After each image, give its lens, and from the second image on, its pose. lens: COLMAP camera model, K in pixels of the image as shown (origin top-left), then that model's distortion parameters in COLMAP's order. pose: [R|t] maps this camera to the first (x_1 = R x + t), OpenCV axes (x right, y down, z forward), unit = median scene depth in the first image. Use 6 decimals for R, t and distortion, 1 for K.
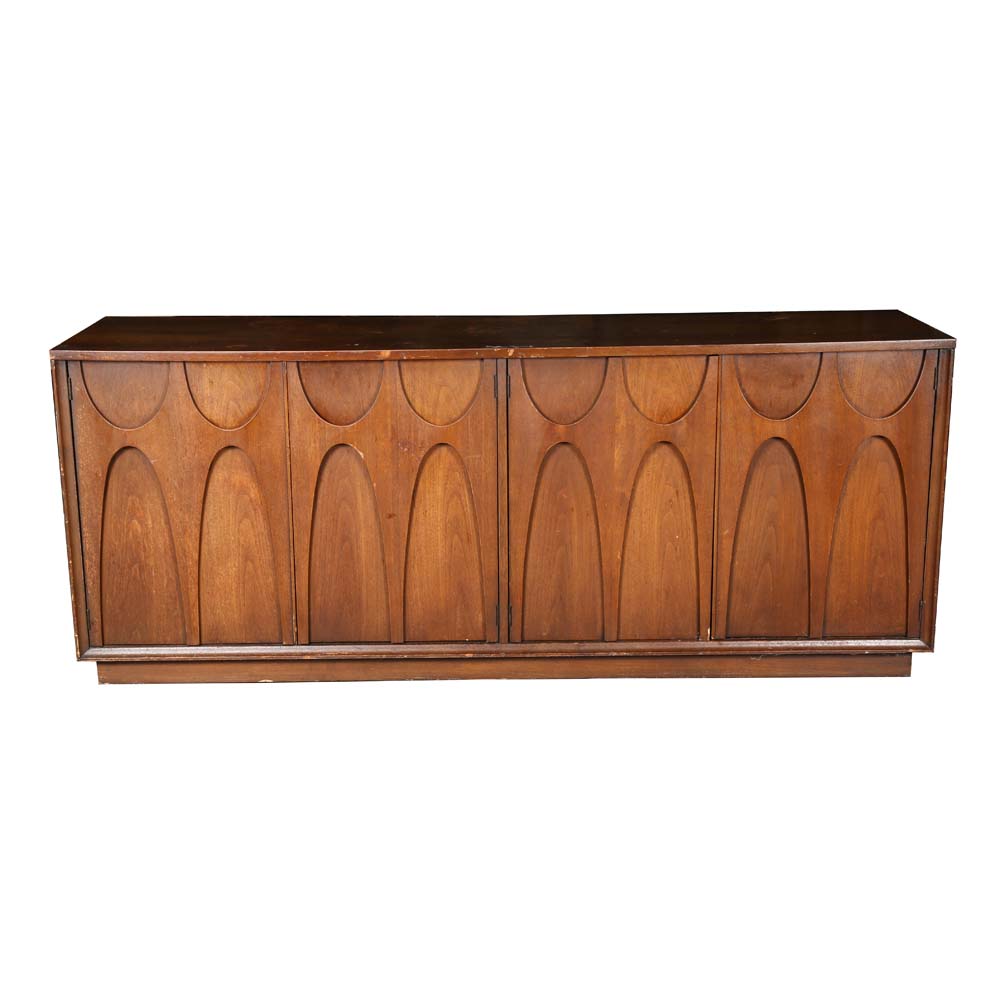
lens RADIAL K [[1382.9, 0, 500.0], [0, 1382.9, 500.0], [0, 0, 1]] dist [0.032163, 0.035861]
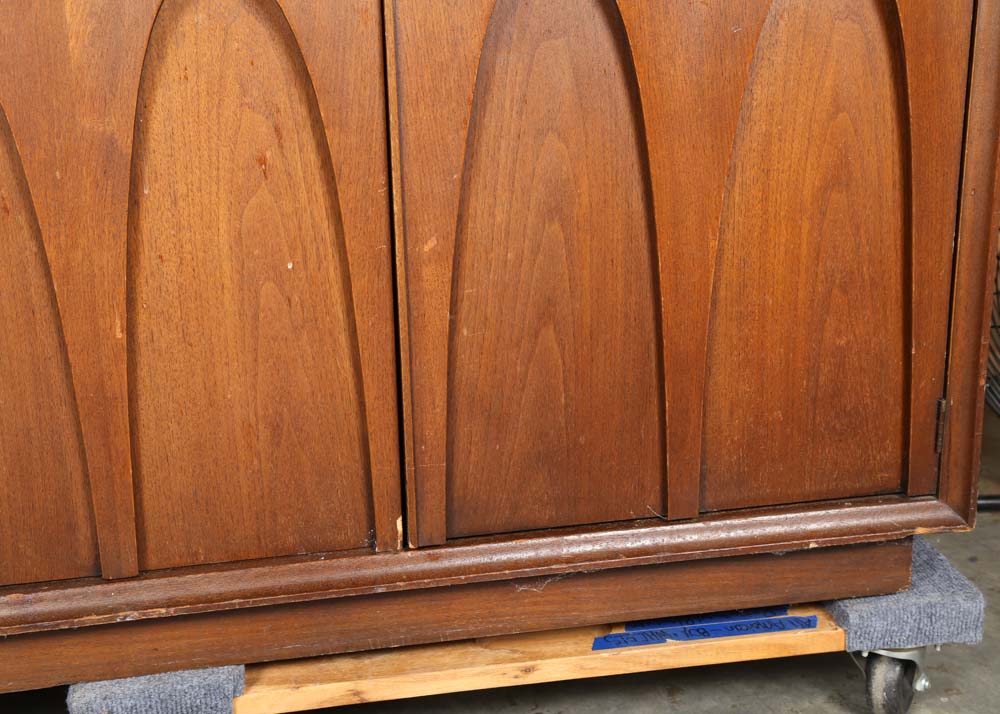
lens RADIAL K [[1427.8, 0, 500.0], [0, 1427.8, 357.0], [0, 0, 1]] dist [0.087139, -0.023053]
pose [[0.980252, -0.064214, 0.187037, 0.110522], [0.056555, 0.997339, 0.046009, 0.035587], [-0.189493, -0.034522, 0.981275, 0.635506]]
